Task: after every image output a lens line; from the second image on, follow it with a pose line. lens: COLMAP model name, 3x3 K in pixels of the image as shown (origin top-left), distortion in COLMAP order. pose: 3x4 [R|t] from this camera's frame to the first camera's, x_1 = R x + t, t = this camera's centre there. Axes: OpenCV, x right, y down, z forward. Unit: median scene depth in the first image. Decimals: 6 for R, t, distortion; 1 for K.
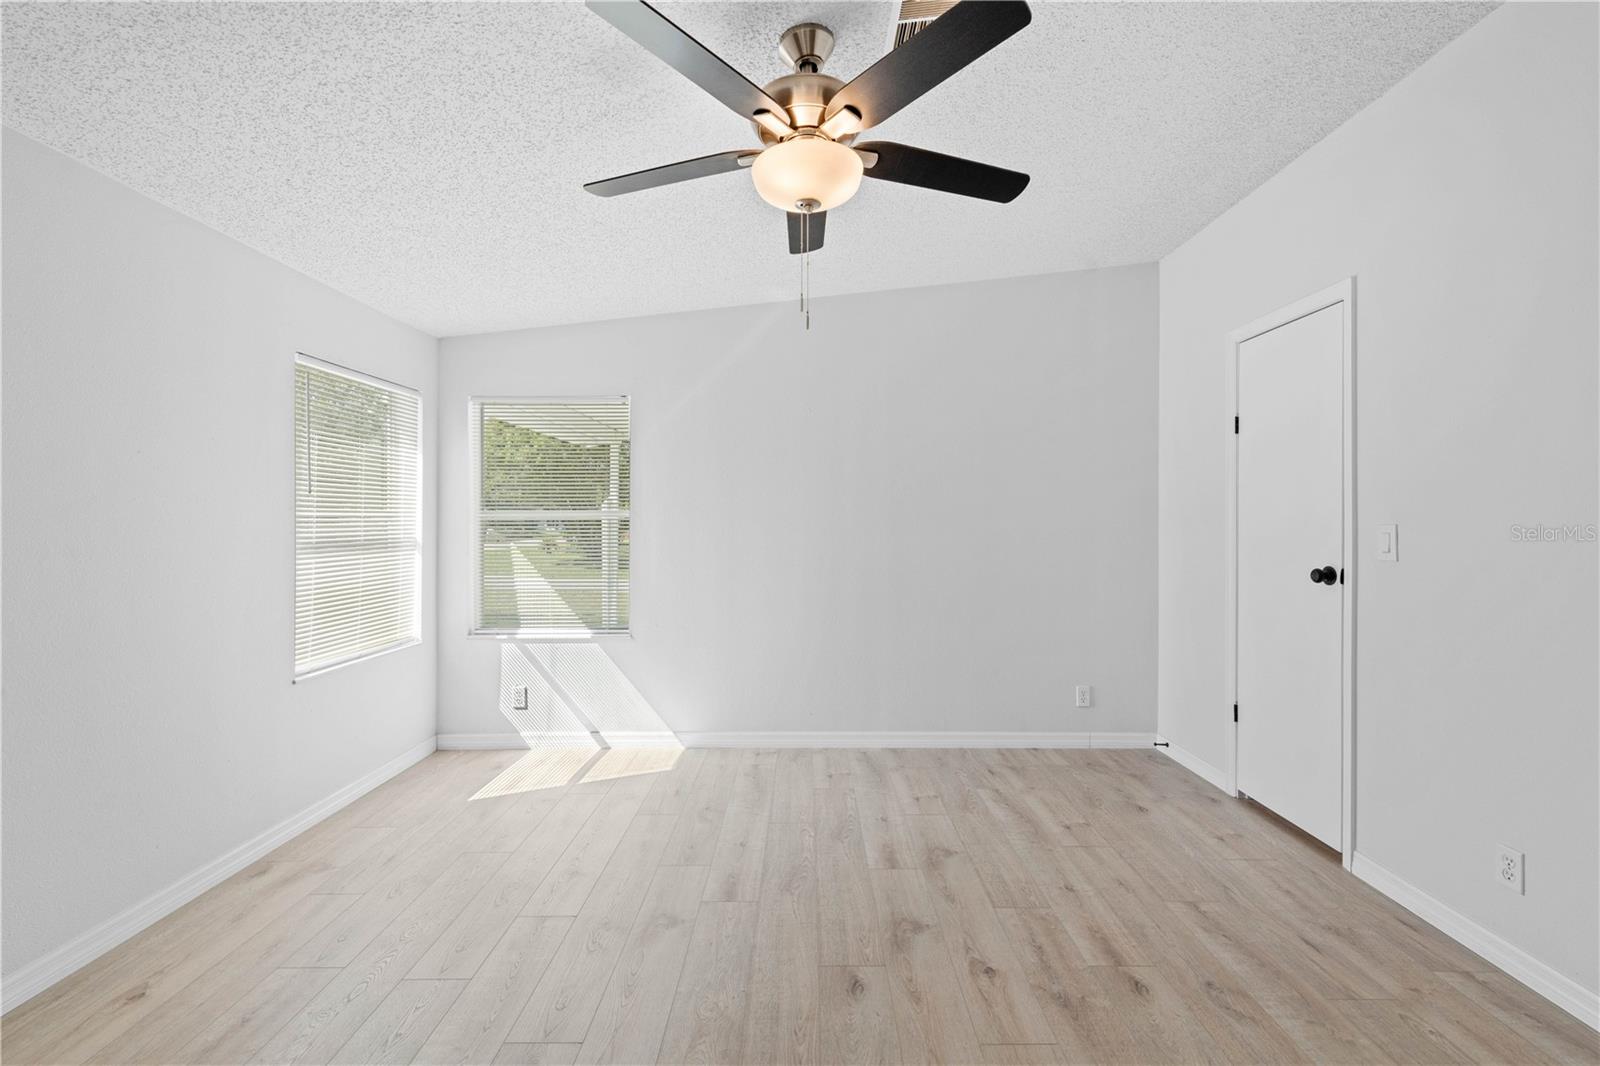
lens RADIAL K [[718.6, 0, 810.3], [0, 718.6, 521.7], [0, 0, 1]] dist [0.003978, -0.001968]
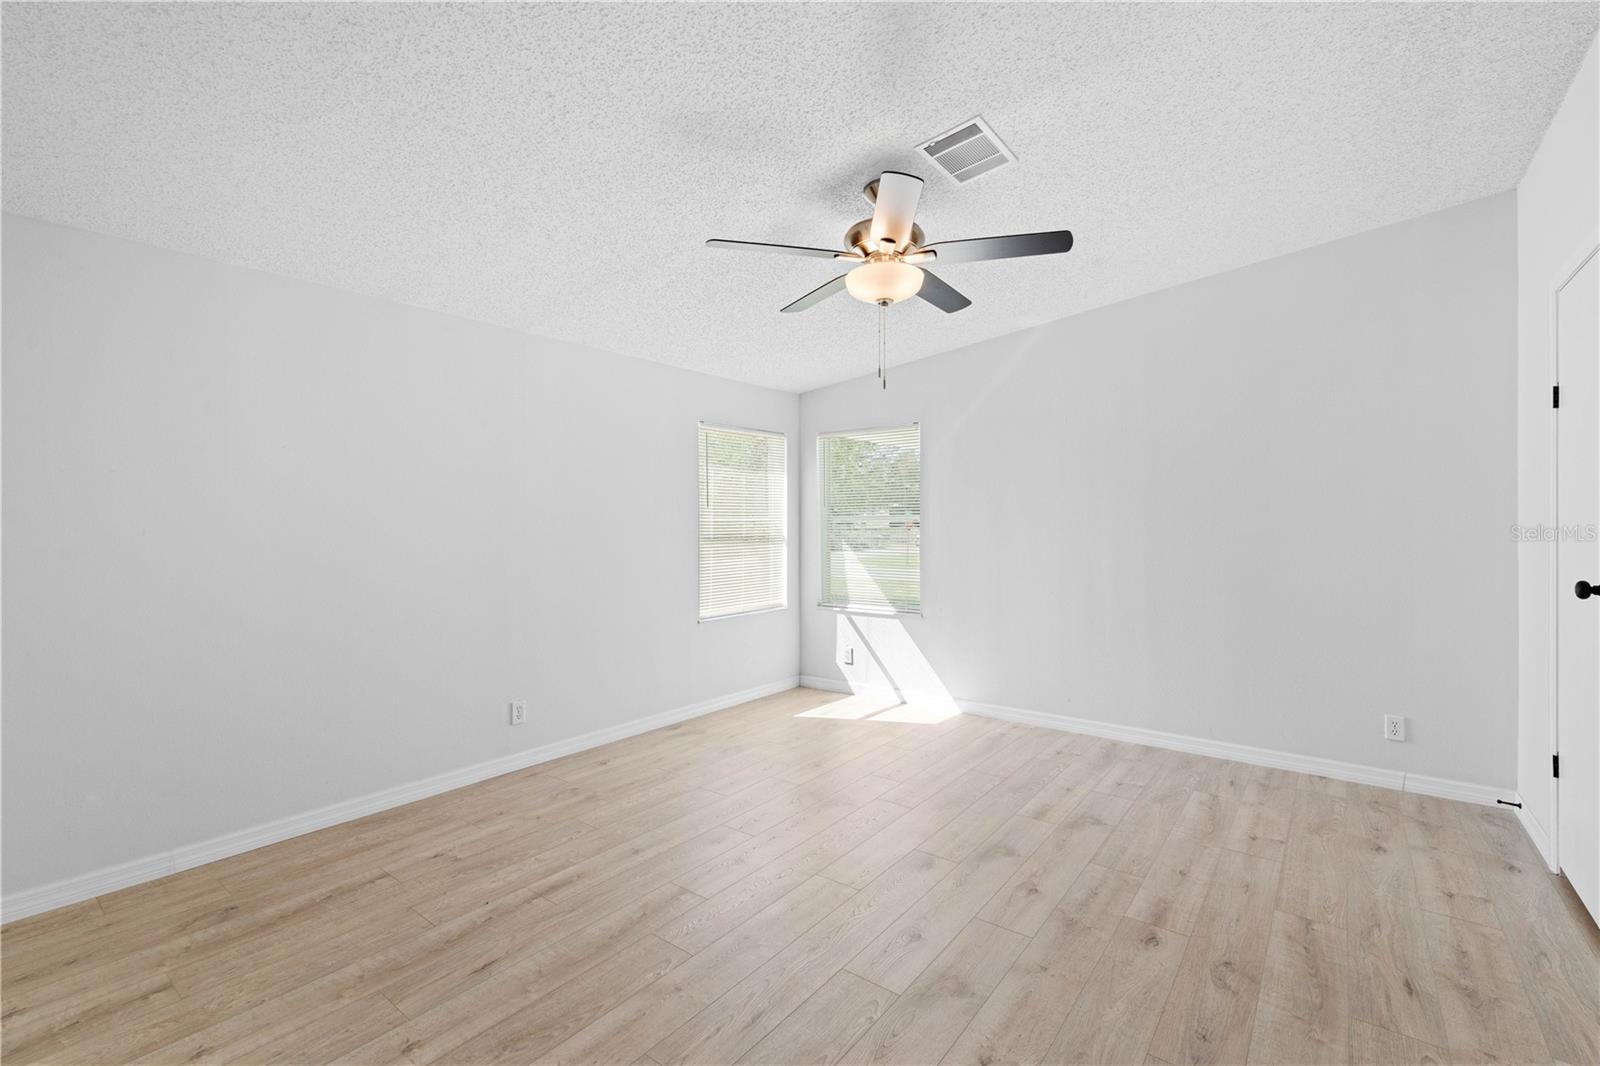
lens RADIAL K [[718.6, 0, 783.7], [0, 718.6, 524.3], [0, 0, 1]] dist [0.003978, -0.001968]
pose [[0.773177, -0.002181, -0.634186, 0.404297], [0.004603, 0.999987, 0.002172, -0.002761], [0.634173, -0.004598, 0.773177, -0.124876]]
